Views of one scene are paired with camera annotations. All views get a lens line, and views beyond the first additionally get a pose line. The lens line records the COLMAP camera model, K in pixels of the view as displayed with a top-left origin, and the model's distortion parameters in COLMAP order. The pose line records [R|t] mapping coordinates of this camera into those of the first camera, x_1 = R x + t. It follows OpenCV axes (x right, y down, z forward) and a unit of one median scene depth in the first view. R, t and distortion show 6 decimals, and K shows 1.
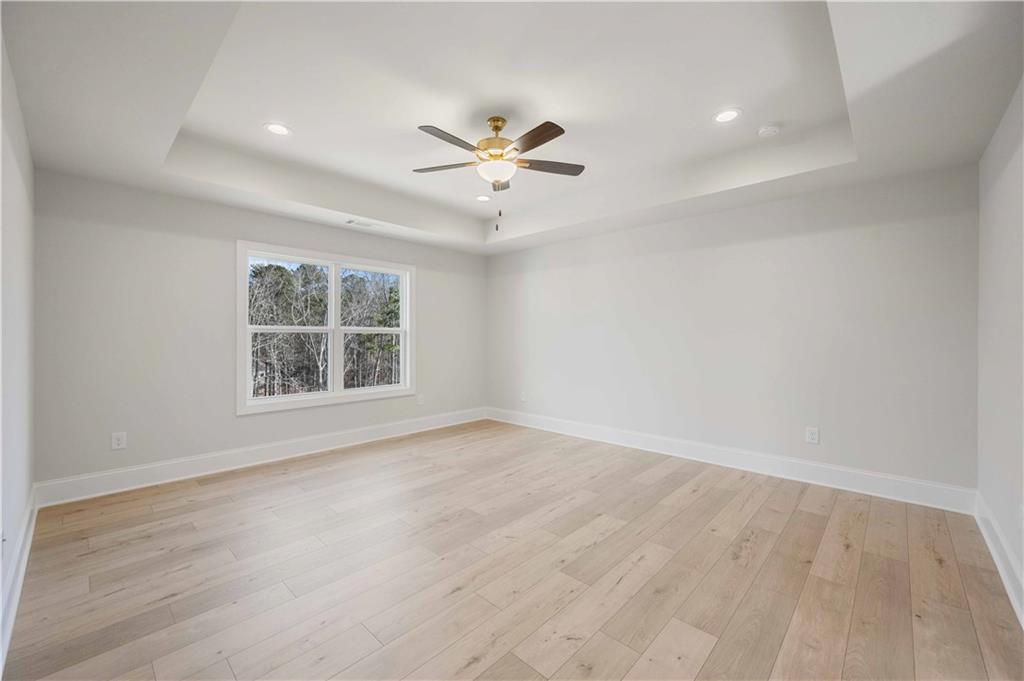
lens RADIAL K [[413.5, 0, 491.3], [0, 413.5, 342.4], [0, 0, 1]] dist [-0.003762, -0.000355]
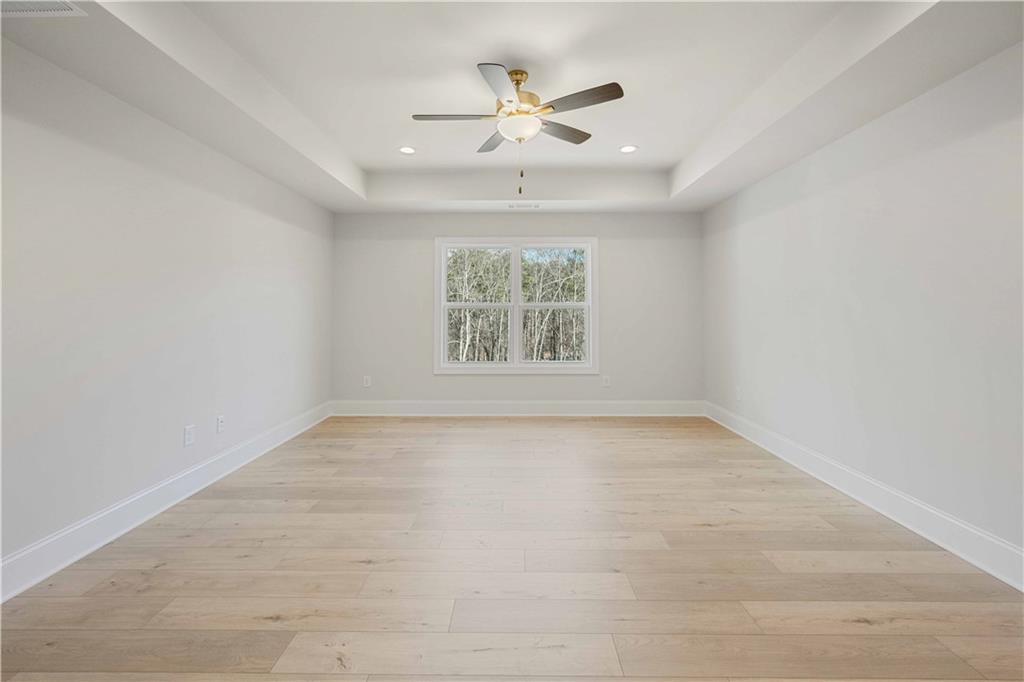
lens RADIAL K [[413.4, 0, 508.1], [0, 413.4, 302.8], [0, 0, 1]] dist [-0.000547, 0.000705]
pose [[0.689906, -0.015165, -0.723741, 0.527022], [-0.008716, 0.999534, -0.029252, -0.009381], [0.723847, 0.026489, 0.689452, 0.306693]]
